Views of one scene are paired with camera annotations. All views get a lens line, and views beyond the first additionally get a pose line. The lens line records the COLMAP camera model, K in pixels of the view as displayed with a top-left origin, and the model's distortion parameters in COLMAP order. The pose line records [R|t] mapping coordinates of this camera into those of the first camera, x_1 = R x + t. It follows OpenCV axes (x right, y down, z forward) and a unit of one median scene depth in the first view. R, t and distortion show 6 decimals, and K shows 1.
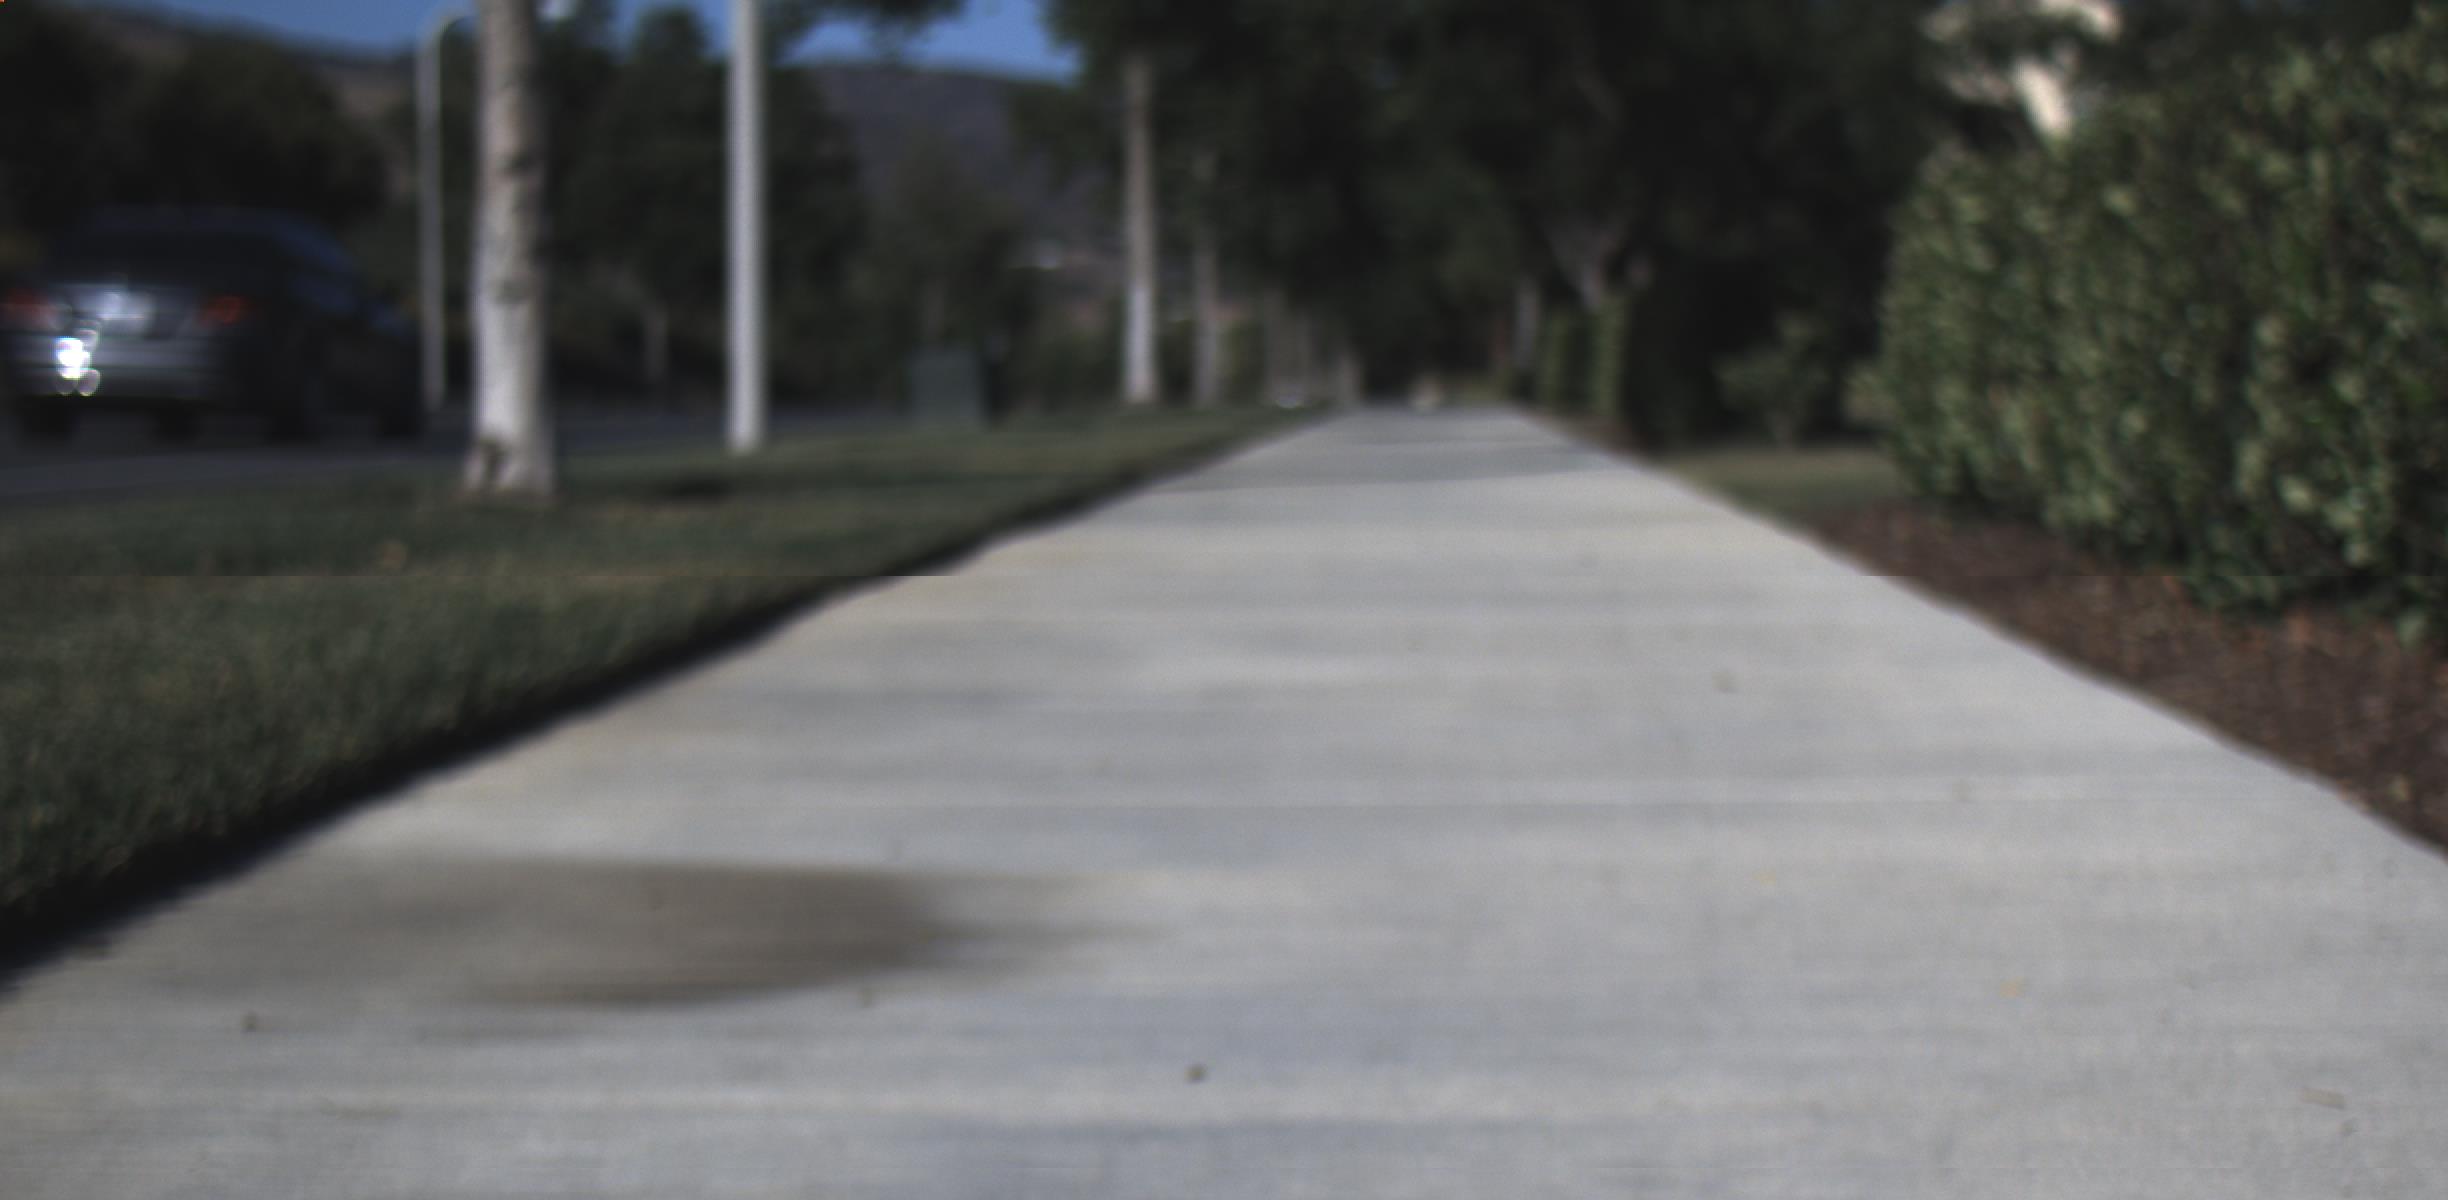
lens RADIAL K [[4853.4, 0, 1221.1], [0, 4853.4, 602.4], [0, 0, 1]] dist [0.016247, 0.021051]
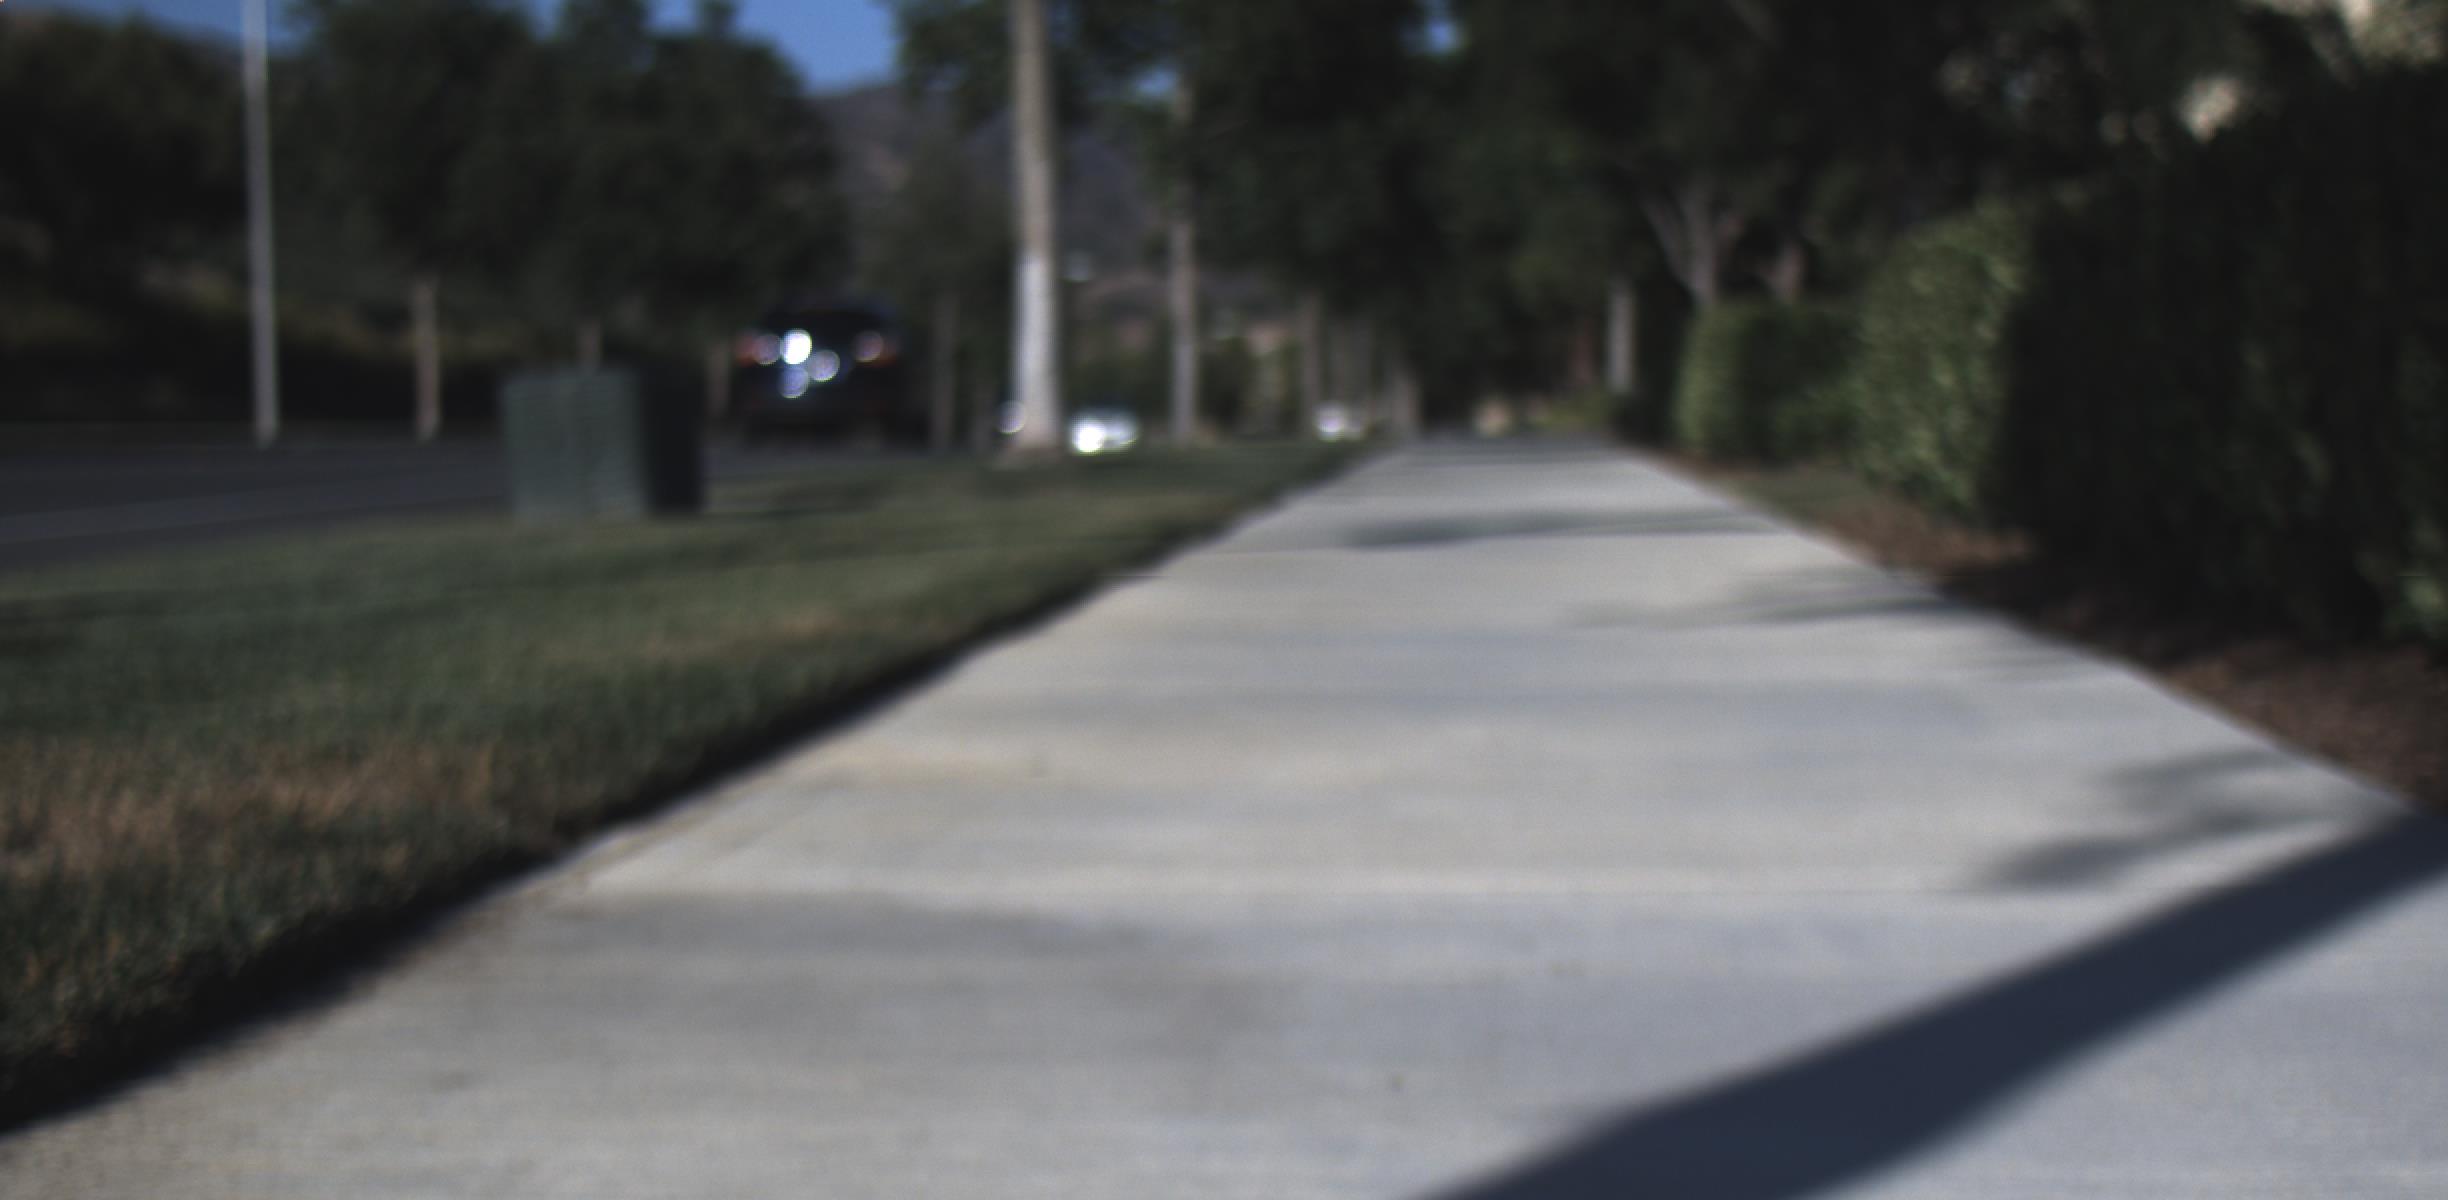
lens RADIAL K [[4852.3, 0, 1224.3], [0, 4852.3, 601.7], [0, 0, 1]] dist [-0.032921, -0.043255]
pose [[0.999918, -0.003742, -0.012244, 0.011202], [0.003687, 0.999983, -0.004435, -0.015166], [0.012261, 0.004390, 0.999915, 0.302754]]
